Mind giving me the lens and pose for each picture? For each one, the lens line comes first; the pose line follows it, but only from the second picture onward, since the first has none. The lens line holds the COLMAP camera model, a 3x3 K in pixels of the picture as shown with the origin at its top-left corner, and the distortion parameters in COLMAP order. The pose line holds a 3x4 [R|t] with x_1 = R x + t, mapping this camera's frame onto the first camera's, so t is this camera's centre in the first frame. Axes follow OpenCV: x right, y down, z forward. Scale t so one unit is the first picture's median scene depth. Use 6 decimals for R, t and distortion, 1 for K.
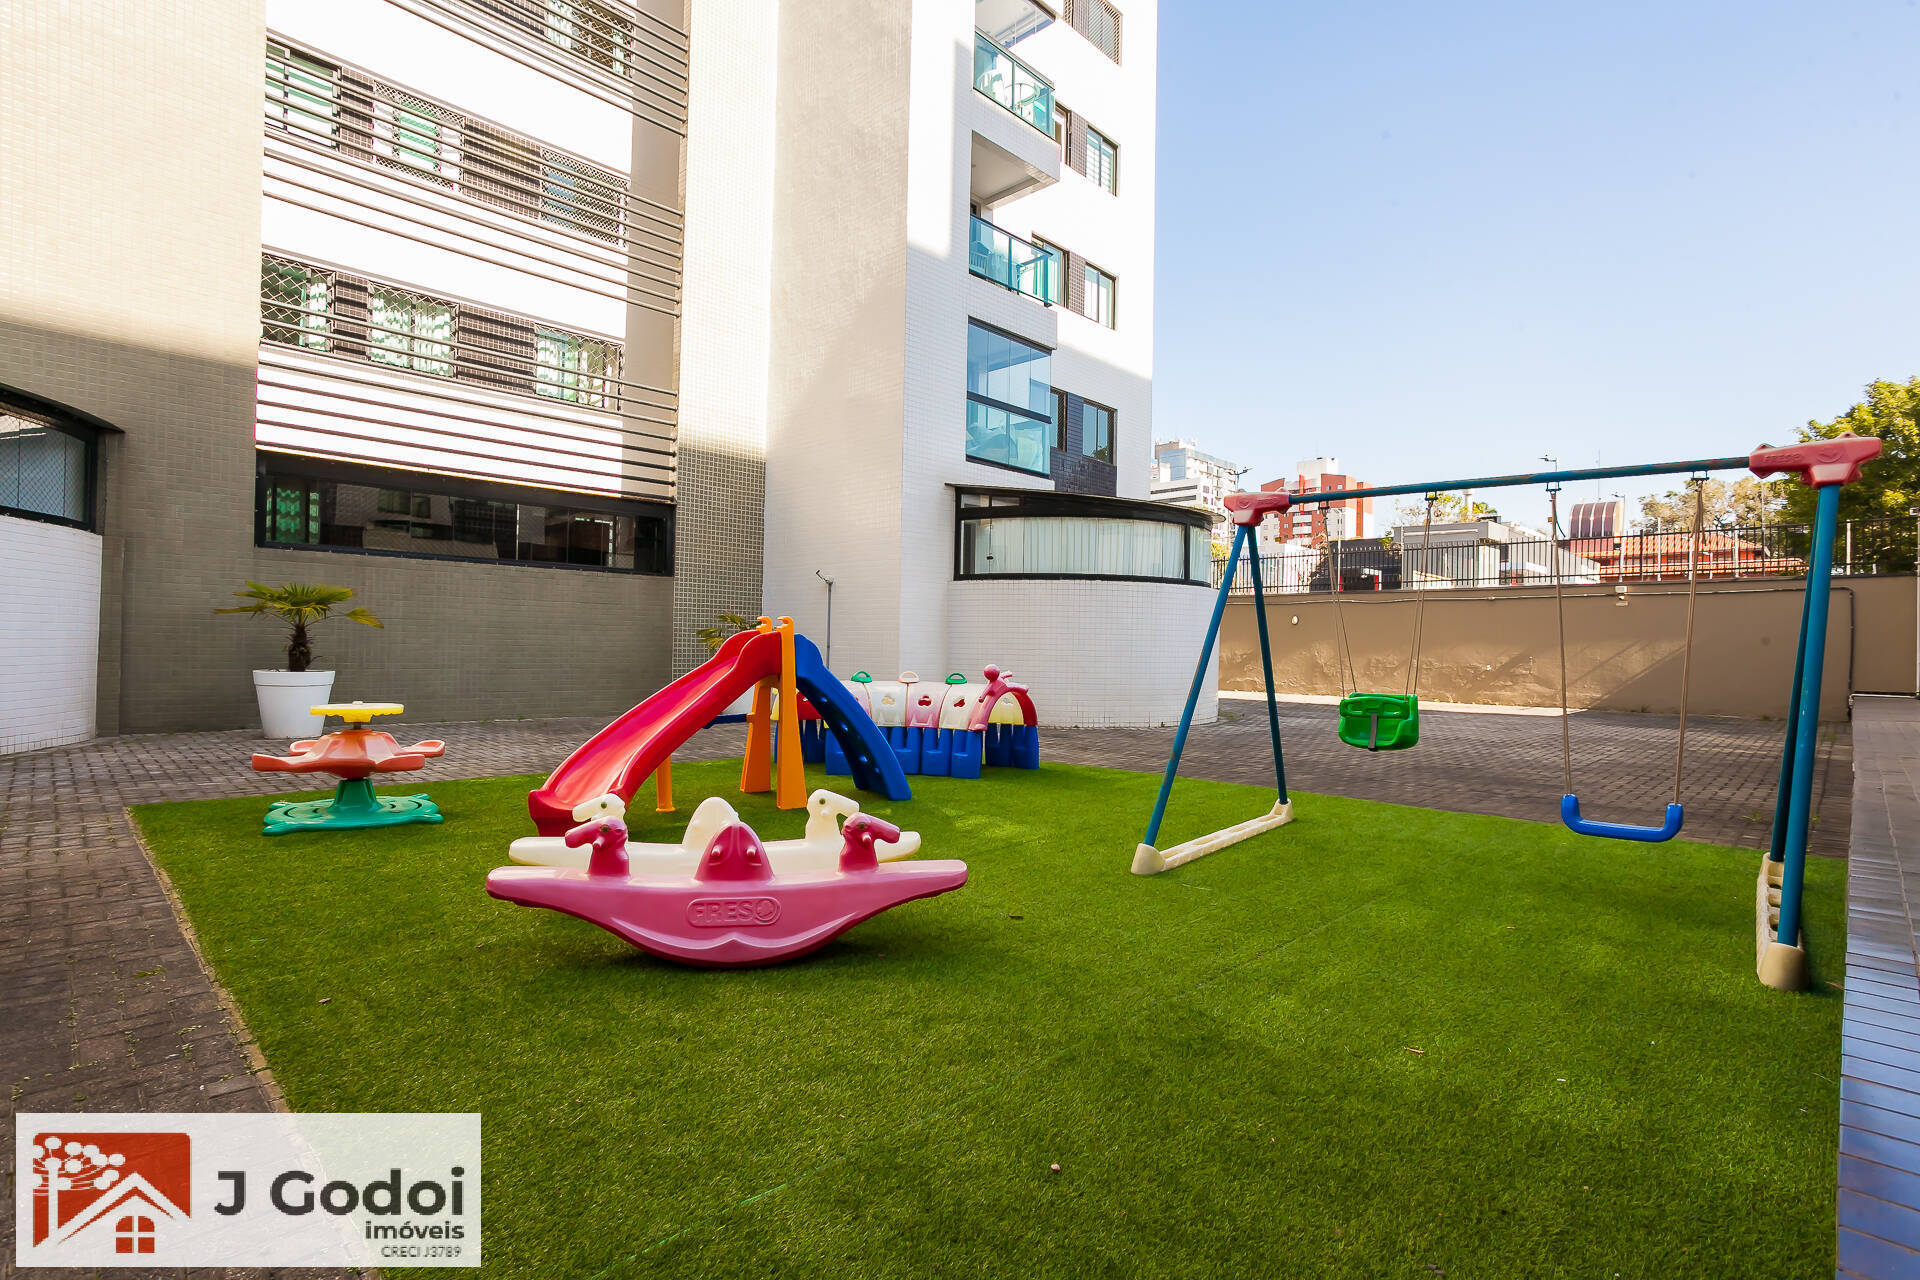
lens RADIAL K [[886.3, 0, 946.9], [0, 886.3, 633.7], [0, 0, 1]] dist [-0.001799, 0.000314]
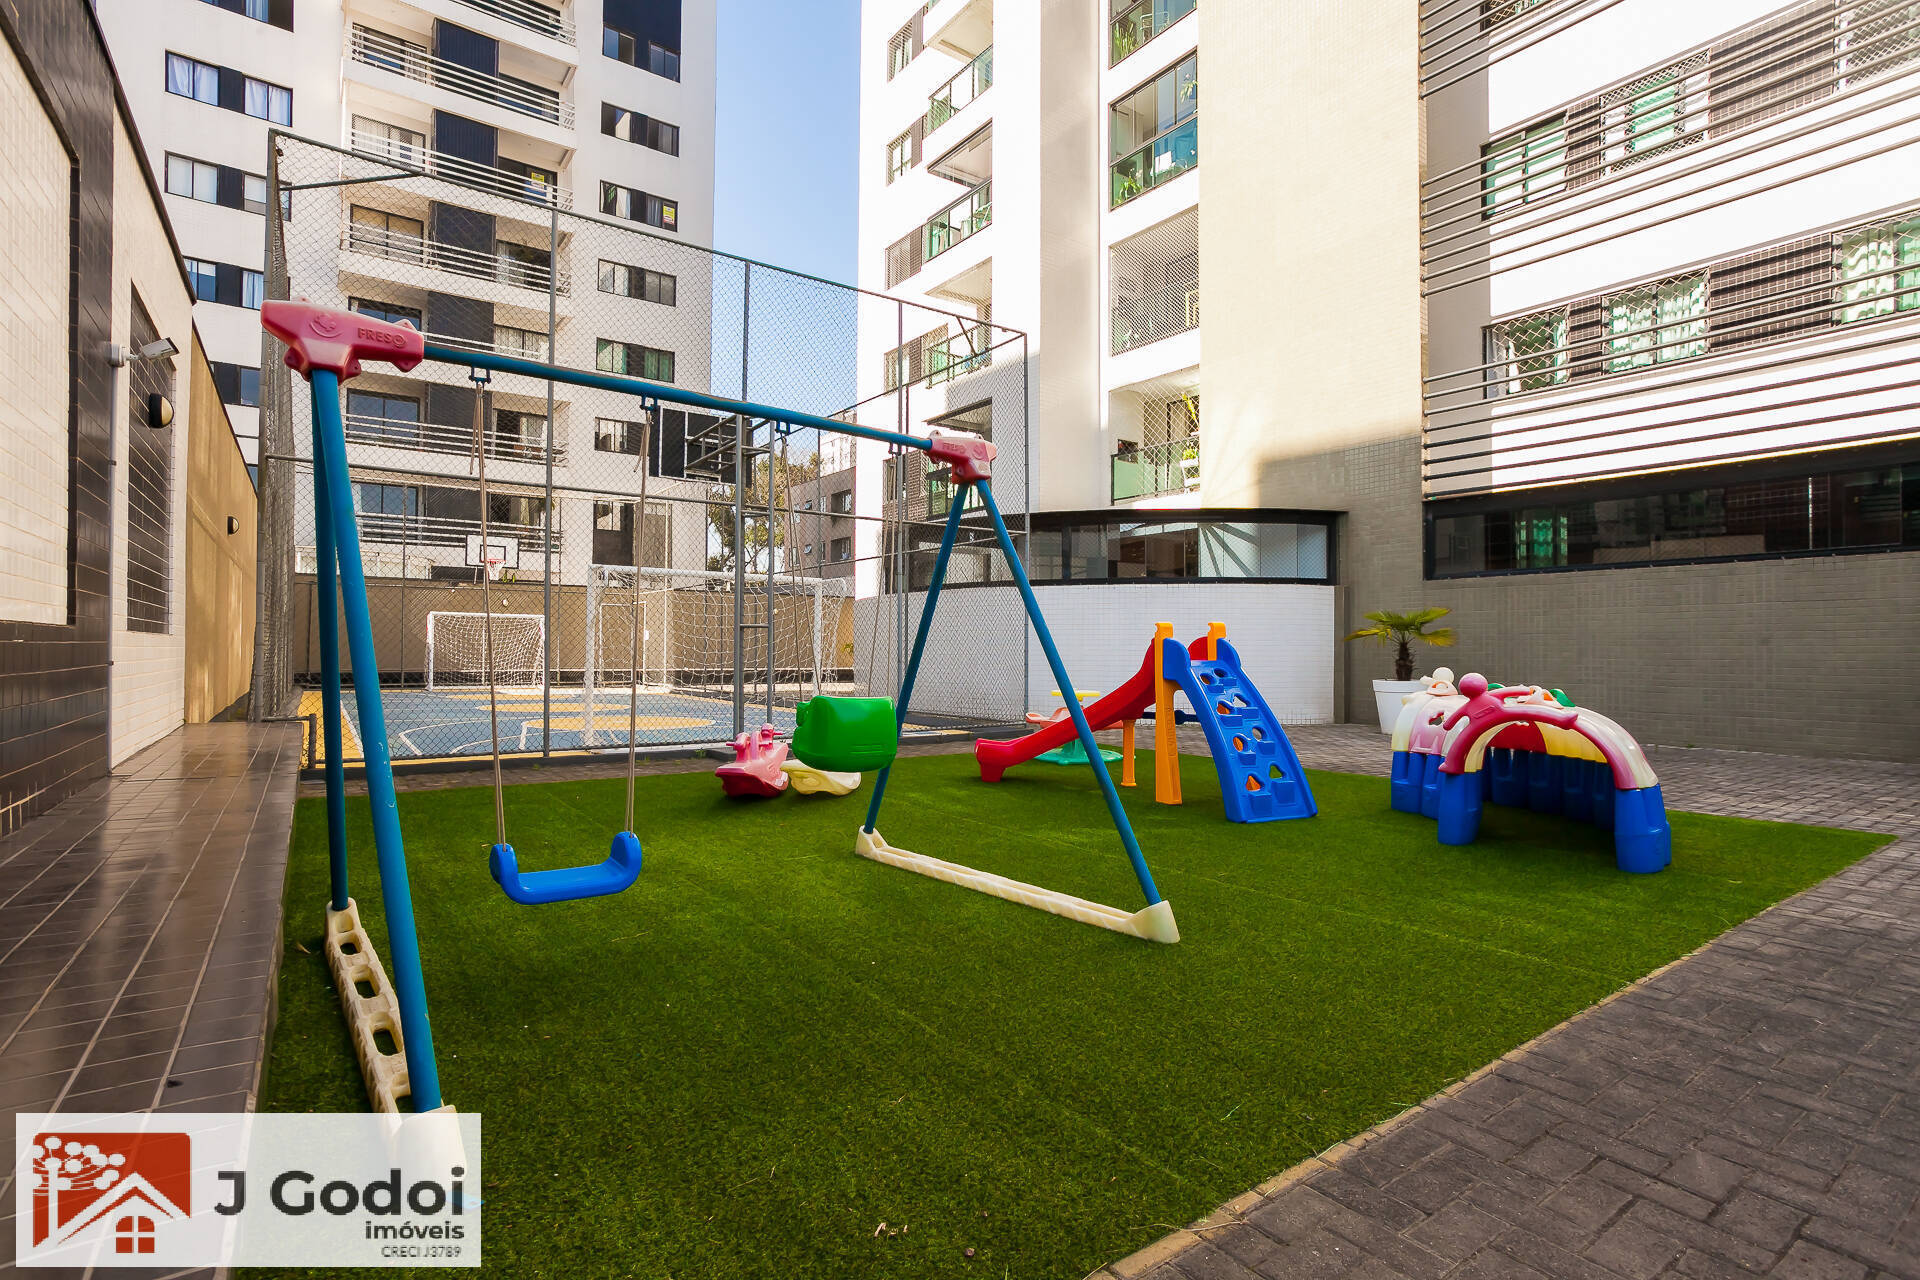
lens RADIAL K [[941.5, 0, 956.3], [0, 941.5, 649.1], [0, 0, 1]] dist [-0.039785, 0.024775]
pose [[-0.164334, -0.021773, -0.986164, 0.493710], [0.005006, 0.999725, -0.022906, 0.020534], [0.986392, -0.008701, -0.164180, 0.452648]]
